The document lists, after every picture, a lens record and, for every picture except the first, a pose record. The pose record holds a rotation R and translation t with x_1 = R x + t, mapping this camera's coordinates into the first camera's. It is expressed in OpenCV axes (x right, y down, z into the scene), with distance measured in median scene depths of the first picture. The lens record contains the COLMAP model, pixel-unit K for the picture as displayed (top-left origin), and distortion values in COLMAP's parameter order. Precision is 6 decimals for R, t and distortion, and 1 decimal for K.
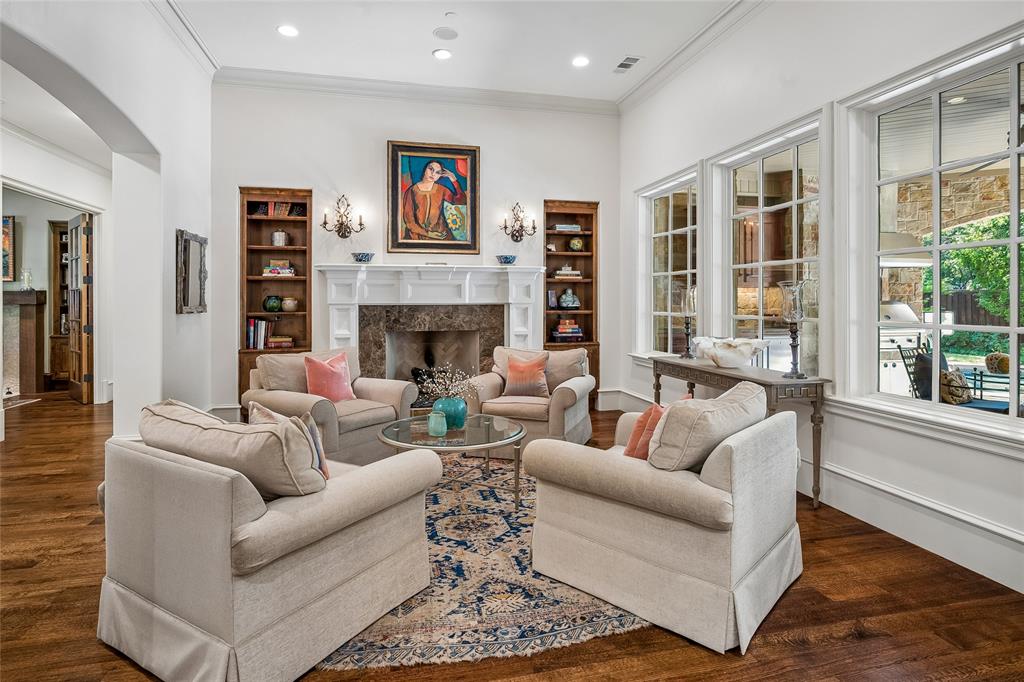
lens RADIAL K [[525.5, 0, 499.3], [0, 525.5, 302.2], [0, 0, 1]] dist [0.000934, 0.000426]
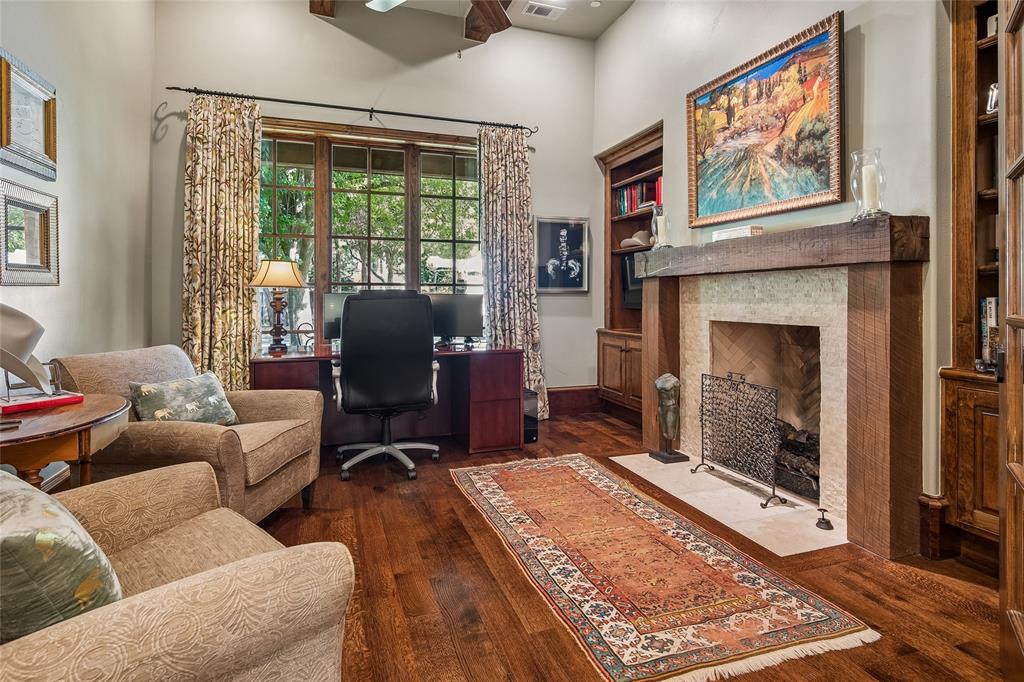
lens RADIAL K [[525.5, 0, 502.7], [0, 525.5, 299.4], [0, 0, 1]] dist [0.000934, 0.000426]
pose [[0.115152, 0.001355, -0.993347, -0.598514], [-0.001880, 0.999998, 0.001146, 0.024641], [0.993346, 0.001735, 0.115155, 0.732341]]
